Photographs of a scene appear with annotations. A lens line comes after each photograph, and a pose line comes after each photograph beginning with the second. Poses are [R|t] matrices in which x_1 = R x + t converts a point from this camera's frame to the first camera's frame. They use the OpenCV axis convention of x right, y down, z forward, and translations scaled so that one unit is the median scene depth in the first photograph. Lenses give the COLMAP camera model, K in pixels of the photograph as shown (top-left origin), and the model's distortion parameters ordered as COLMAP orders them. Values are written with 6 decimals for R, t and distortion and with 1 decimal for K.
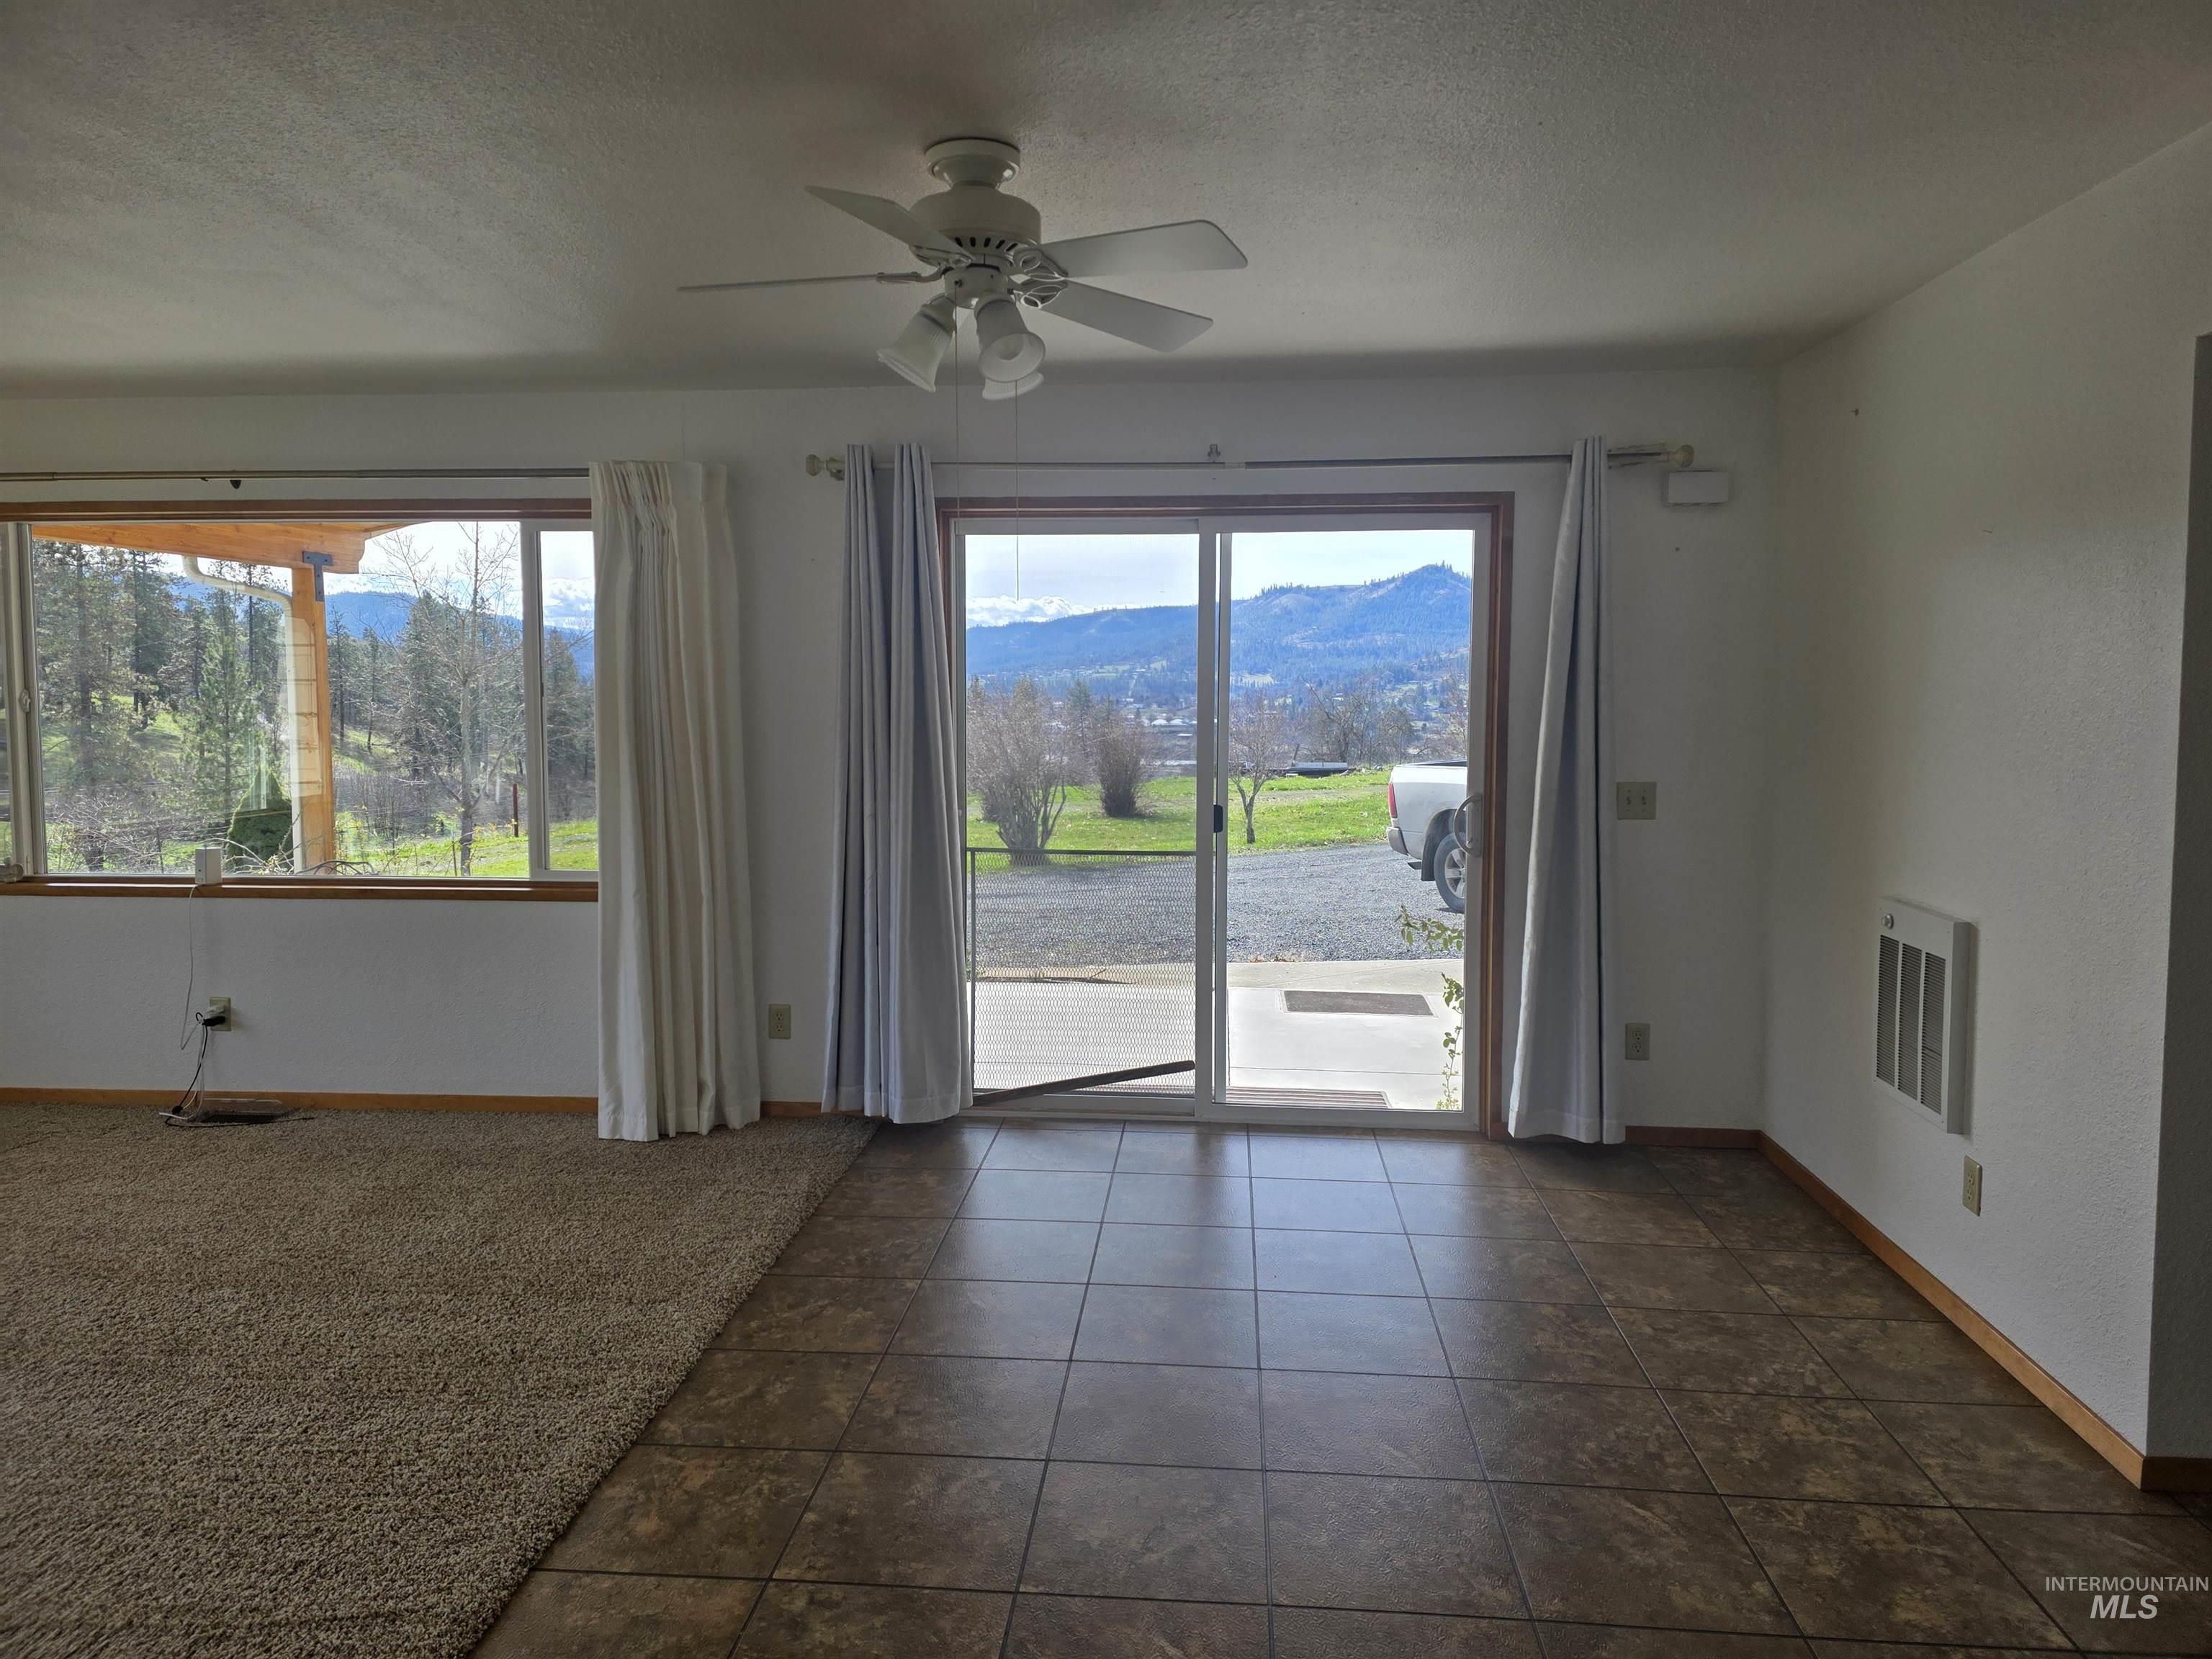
lens RADIAL K [[1518.5, 0, 1112.4], [0, 1518.5, 822.3], [0, 0, 1]] dist [0.021314, -0.005764]
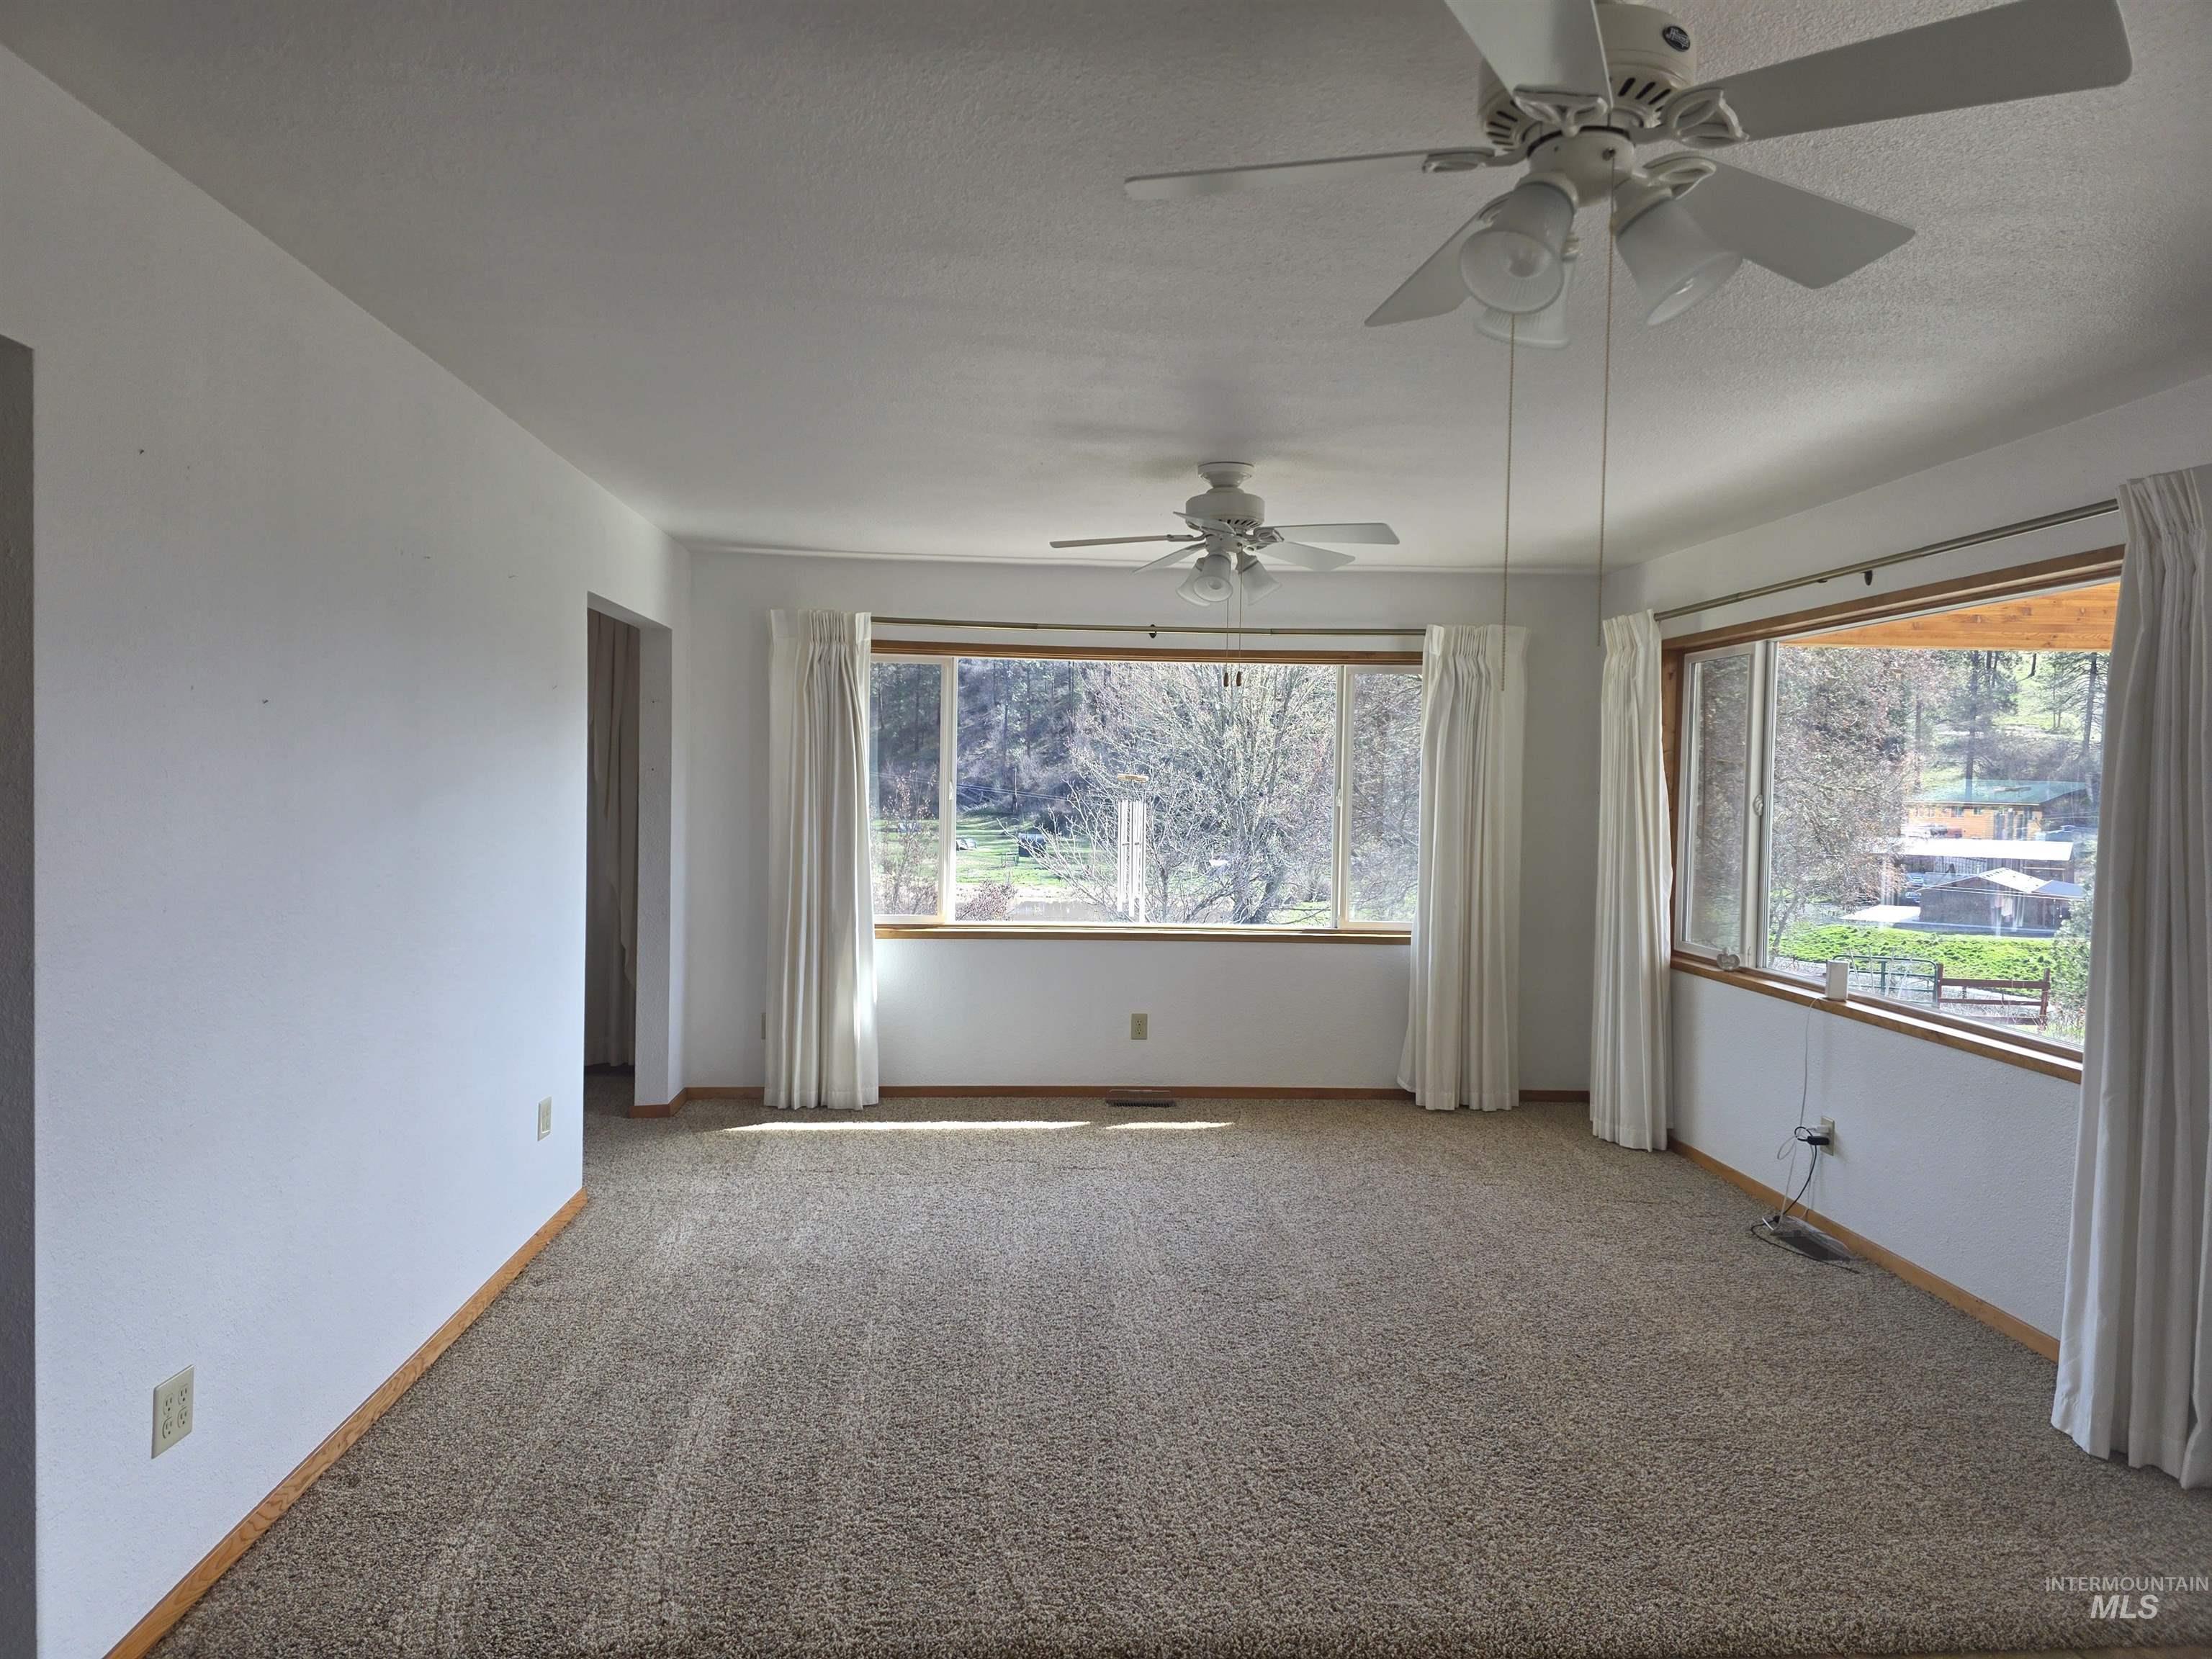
lens RADIAL K [[1518.5, 0, 1093.5], [0, 1518.5, 830.5], [0, 0, 1]] dist [0.021314, -0.005764]
pose [[0.137148, 0.037997, -0.989821, 0.297782], [-0.114853, 0.993134, 0.022210, -0.033147], [0.983869, 0.110638, 0.140571, 0.412115]]
